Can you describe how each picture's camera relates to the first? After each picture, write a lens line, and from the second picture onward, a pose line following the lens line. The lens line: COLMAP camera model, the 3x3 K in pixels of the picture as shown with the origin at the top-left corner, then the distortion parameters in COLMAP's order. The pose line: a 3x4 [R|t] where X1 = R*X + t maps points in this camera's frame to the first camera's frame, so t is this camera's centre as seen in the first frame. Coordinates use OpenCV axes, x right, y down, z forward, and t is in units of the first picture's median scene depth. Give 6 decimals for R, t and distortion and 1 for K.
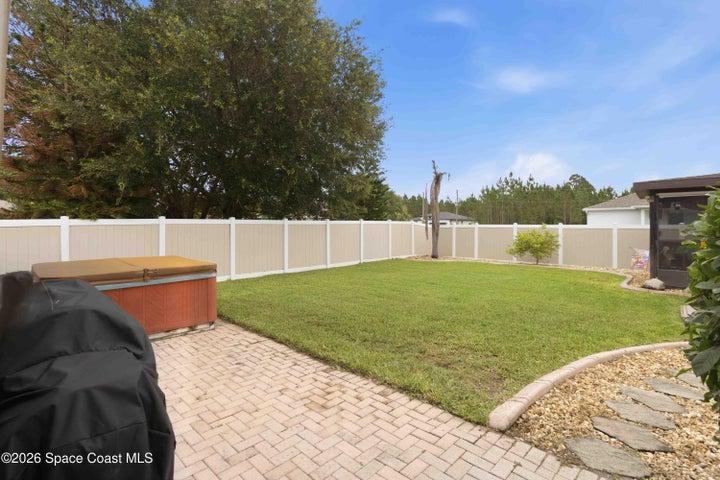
lens RADIAL K [[346.8, 0, 368.6], [0, 346.8, 225.9], [0, 0, 1]] dist [-0.001936, -0.000400]
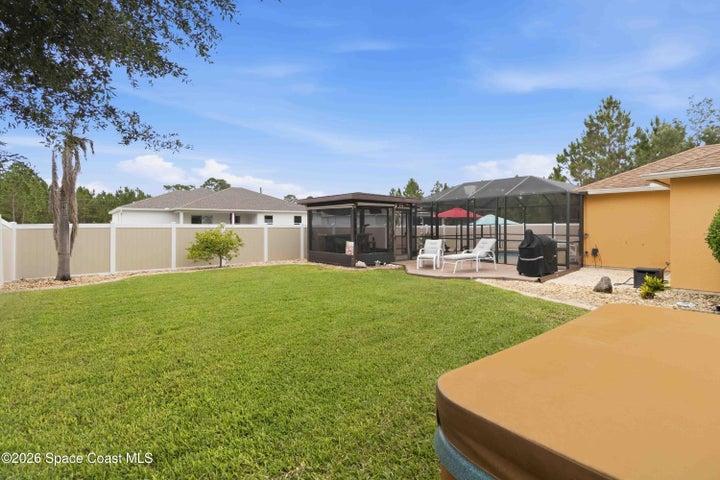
lens RADIAL K [[346.8, 0, 368.6], [0, 346.8, 225.9], [0, 0, 1]] dist [-0.001936, -0.000400]
pose [[0.089465, -0.000683, 0.995990, -0.374938], [0.001181, 0.999999, 0.000580, -0.001960], [-0.995989, 0.001125, 0.089466, 0.418276]]
